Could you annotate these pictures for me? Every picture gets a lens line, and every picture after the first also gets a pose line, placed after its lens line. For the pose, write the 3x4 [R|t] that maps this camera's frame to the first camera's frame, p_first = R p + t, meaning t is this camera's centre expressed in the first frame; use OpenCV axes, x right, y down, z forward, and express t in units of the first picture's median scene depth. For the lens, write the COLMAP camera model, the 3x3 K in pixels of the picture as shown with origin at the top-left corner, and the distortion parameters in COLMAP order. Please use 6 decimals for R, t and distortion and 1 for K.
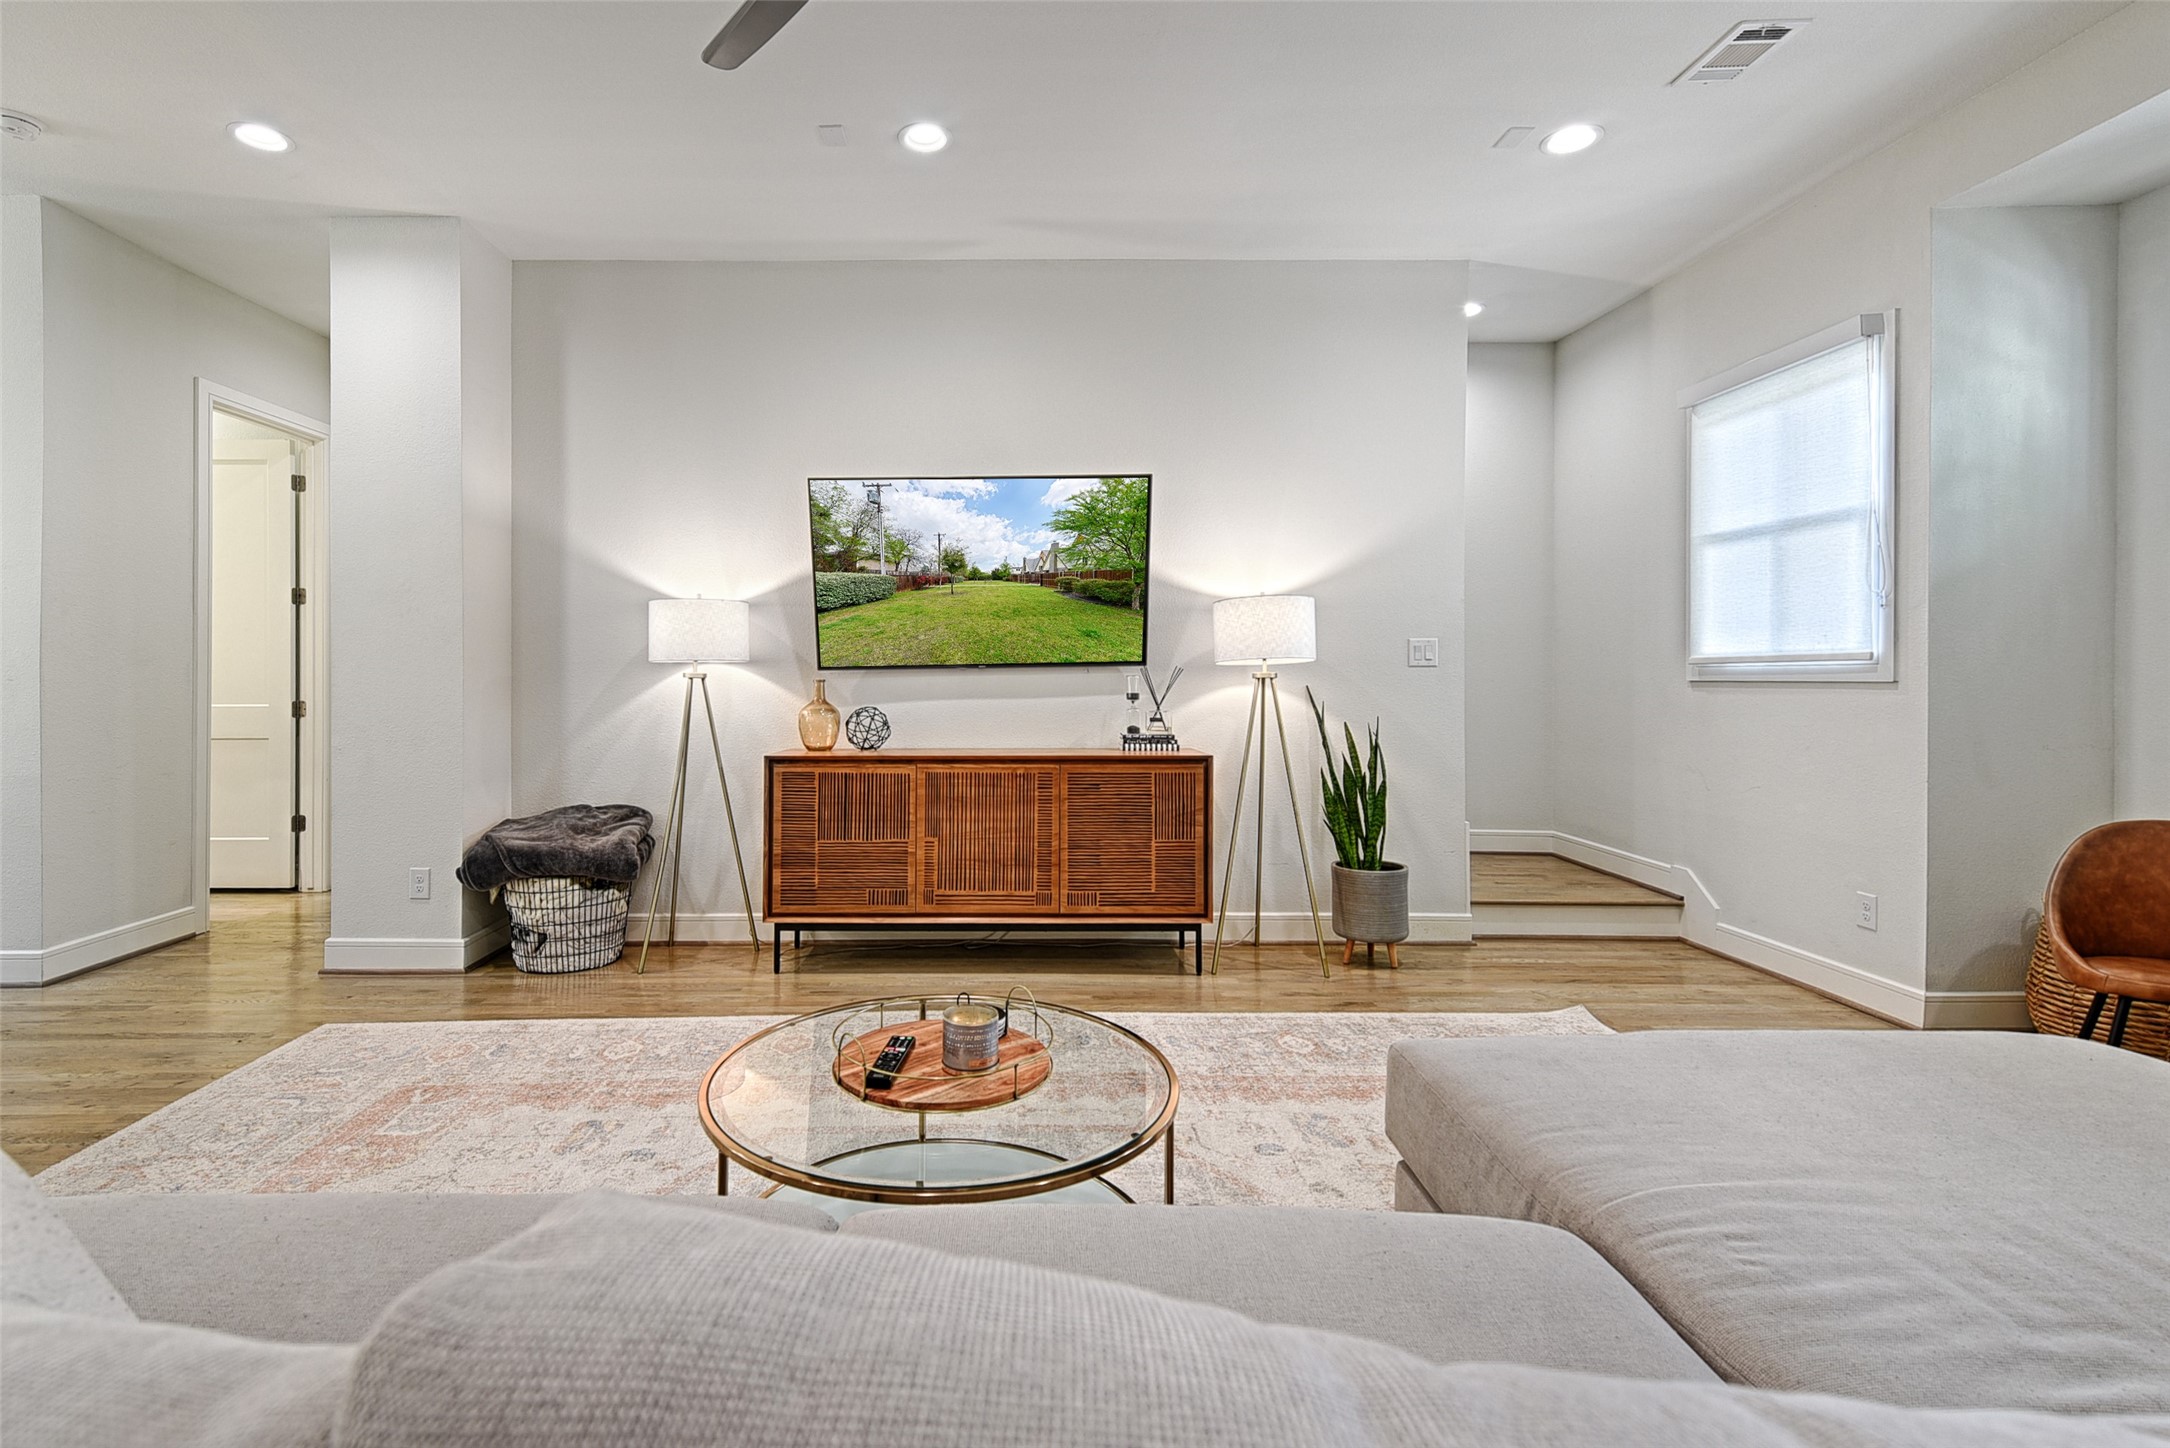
lens RADIAL K [[991.8, 0, 986.9], [0, 991.8, 683.4], [0, 0, 1]] dist [0.001645, 0.000148]
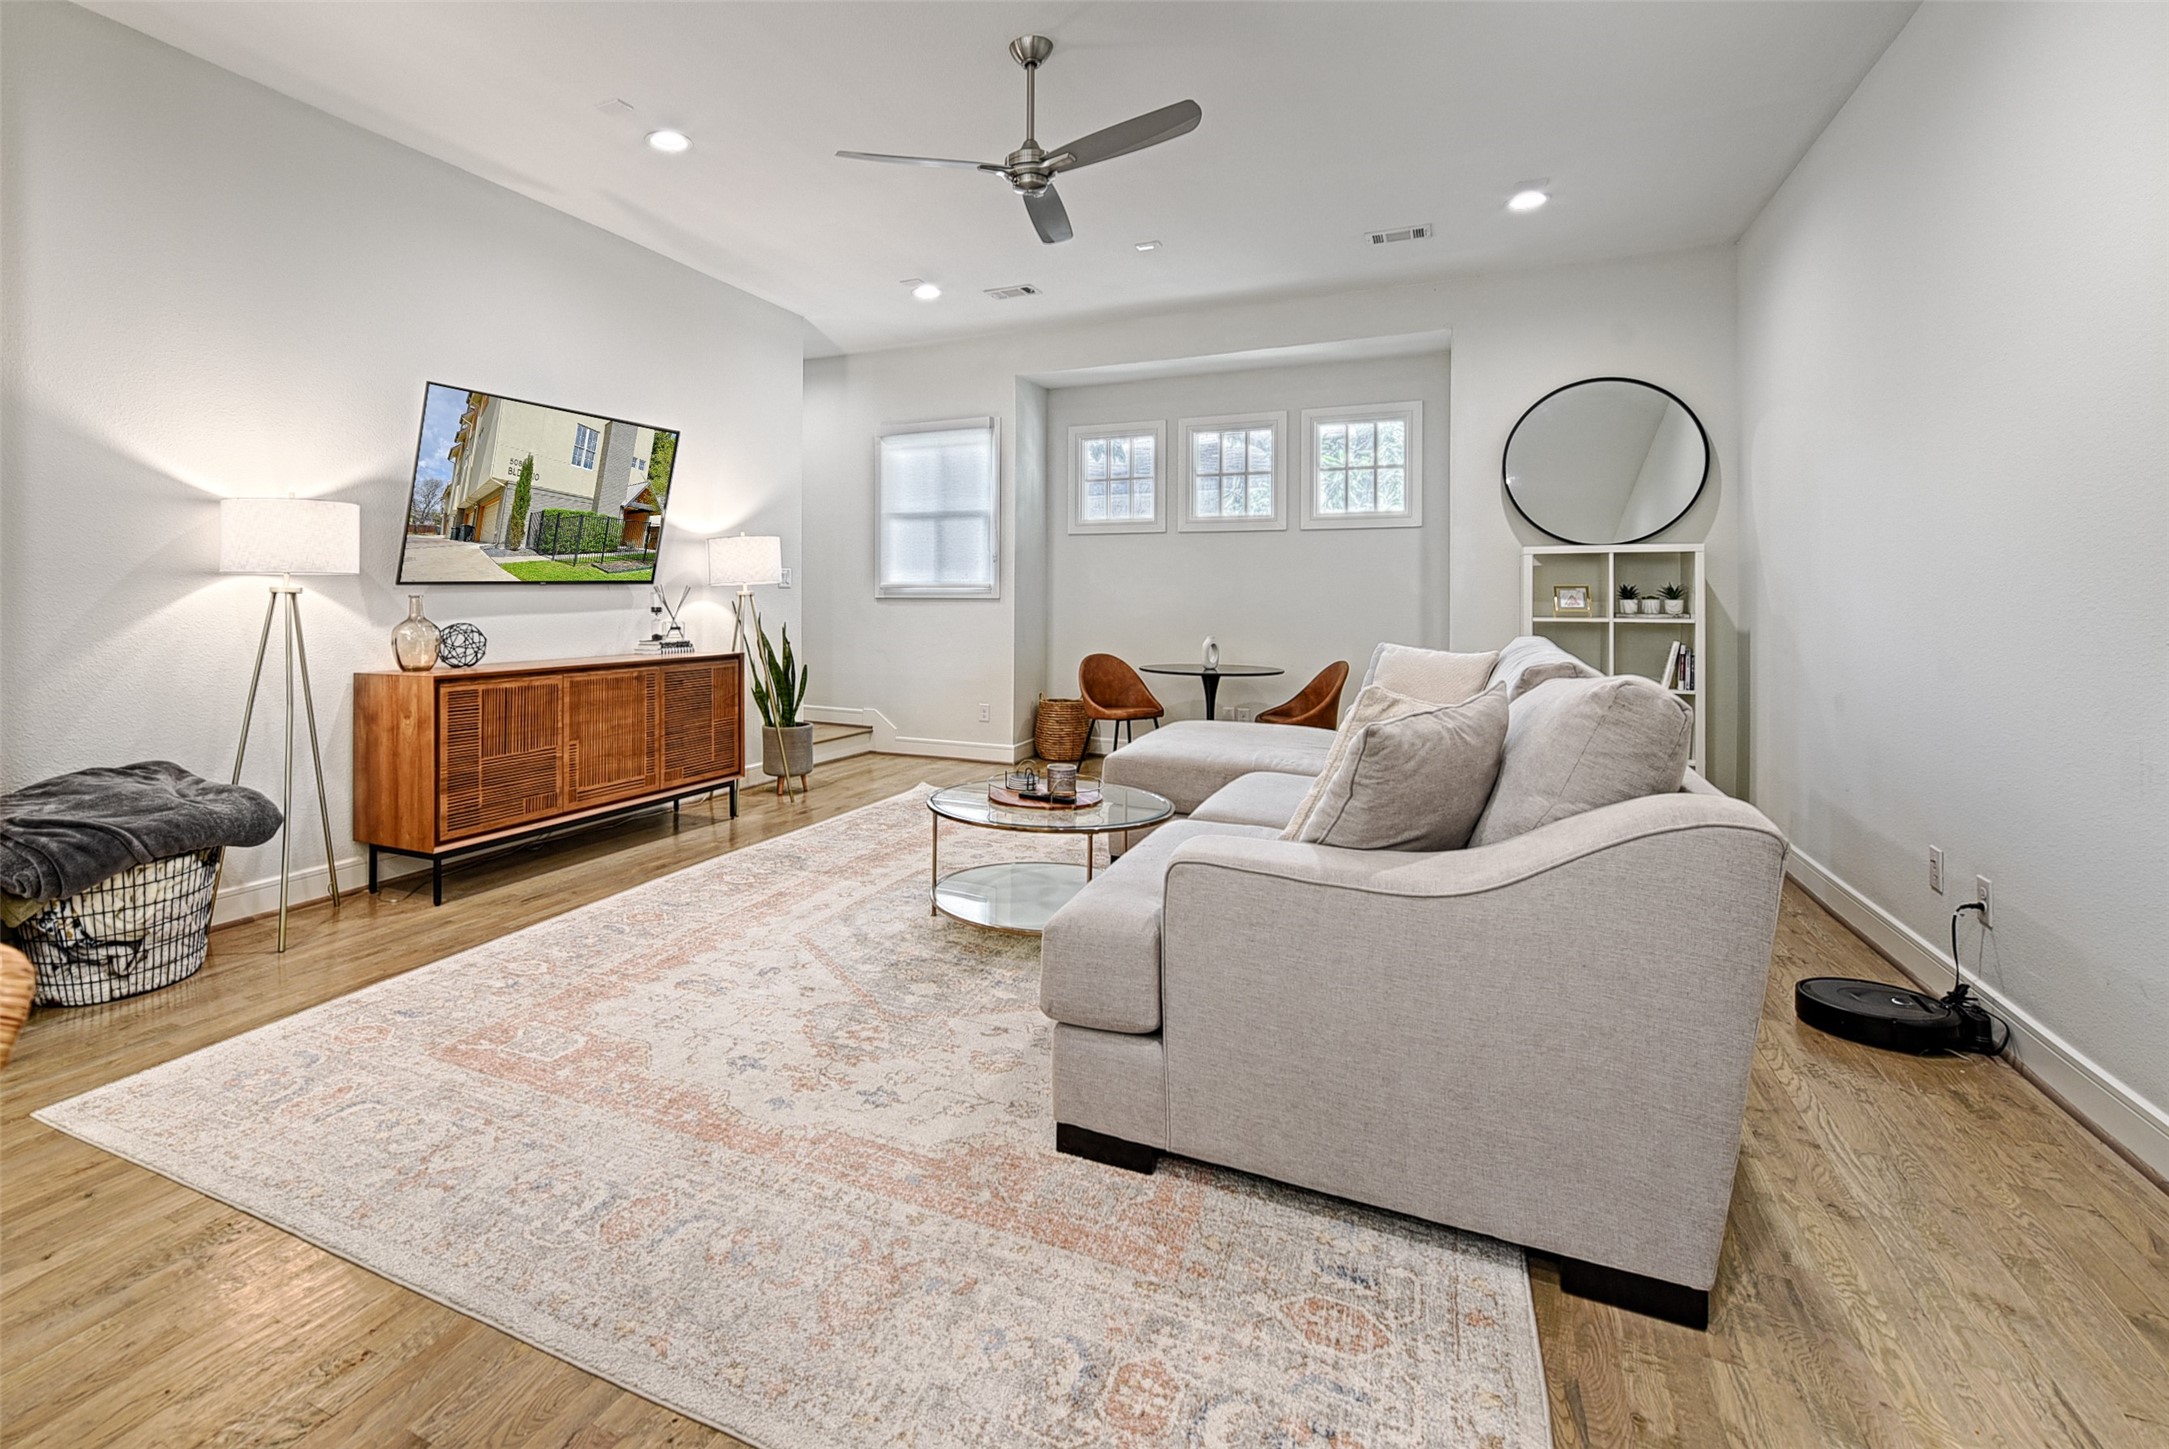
lens RADIAL K [[1016.7, 0, 939.7], [0, 1016.7, 604.3], [0, 0, 1]] dist [0.000314, -0.000041]
pose [[0.452426, -0.004565, 0.891790, -0.837000], [-0.000120, 0.999987, 0.005179, -0.000686], [-0.891802, -0.002450, 0.452420, 0.129387]]
